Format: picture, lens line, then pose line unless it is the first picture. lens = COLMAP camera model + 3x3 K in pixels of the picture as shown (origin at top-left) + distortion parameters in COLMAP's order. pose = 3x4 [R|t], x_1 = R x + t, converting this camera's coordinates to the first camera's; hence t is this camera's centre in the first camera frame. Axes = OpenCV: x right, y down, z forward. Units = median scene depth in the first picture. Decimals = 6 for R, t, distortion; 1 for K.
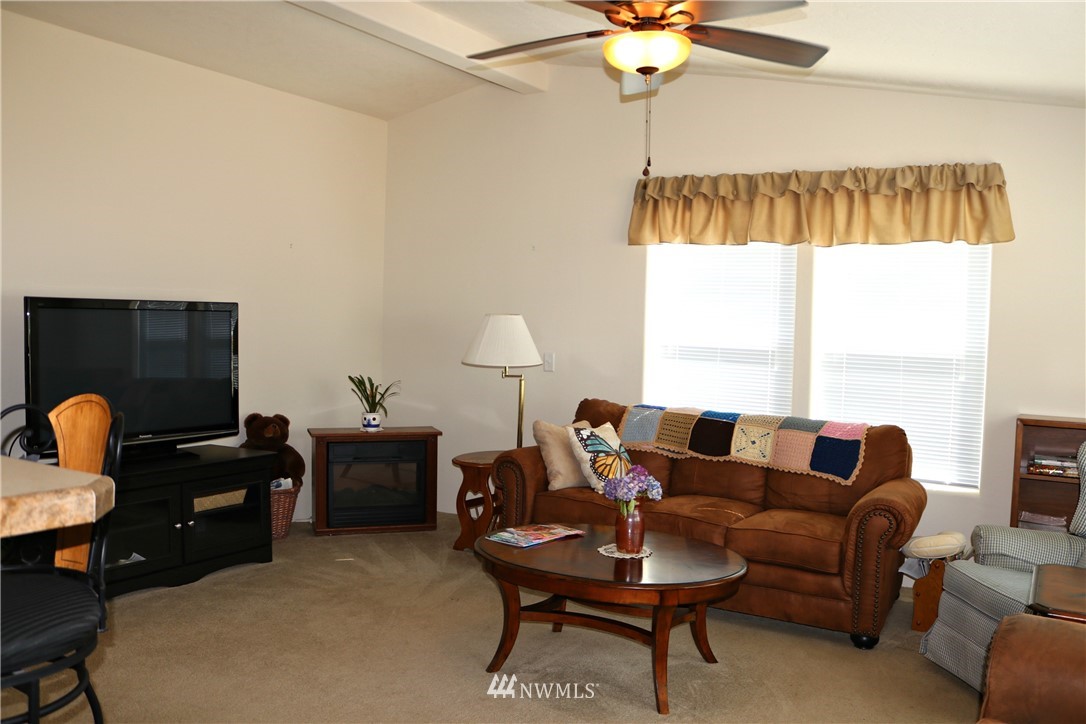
lens RADIAL K [[893.5, 0, 532.8], [0, 893.5, 362.5], [0, 0, 1]] dist [-0.162791, 0.119592]
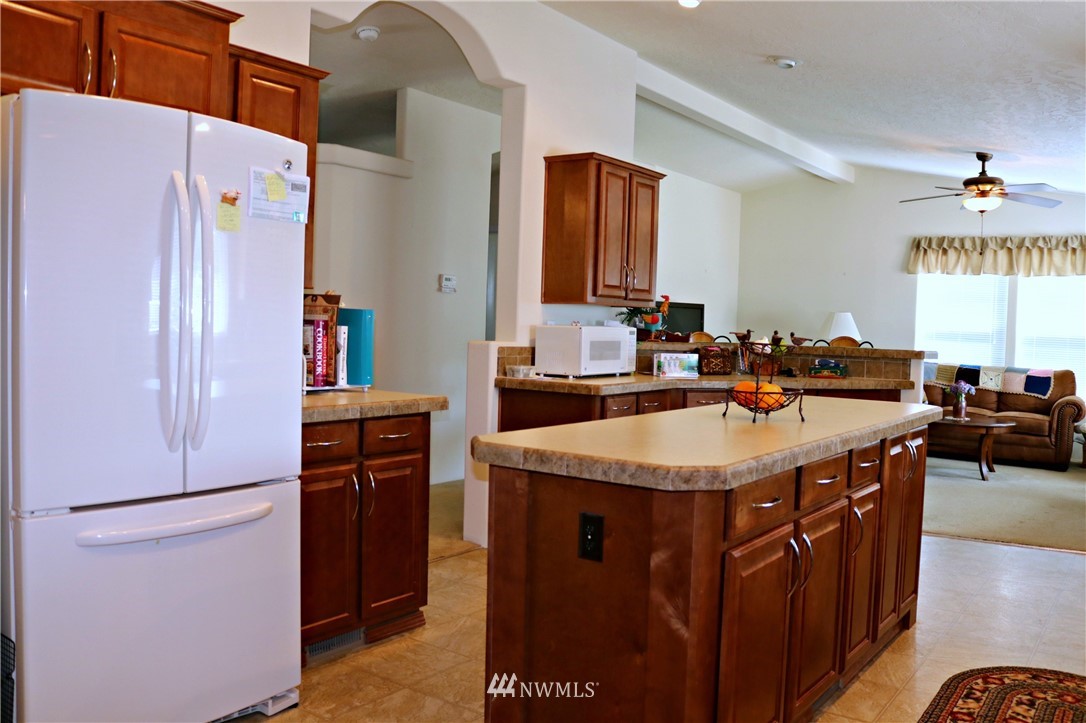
lens RADIAL K [[893.5, 0, 532.8], [0, 893.5, 362.0], [0, 0, 1]] dist [-0.162791, 0.119592]
pose [[0.996932, 0.005591, -0.078074, -0.593698], [-0.005436, 0.999983, 0.002209, 0.053218], [0.078085, -0.001777, 0.996945, -0.940369]]
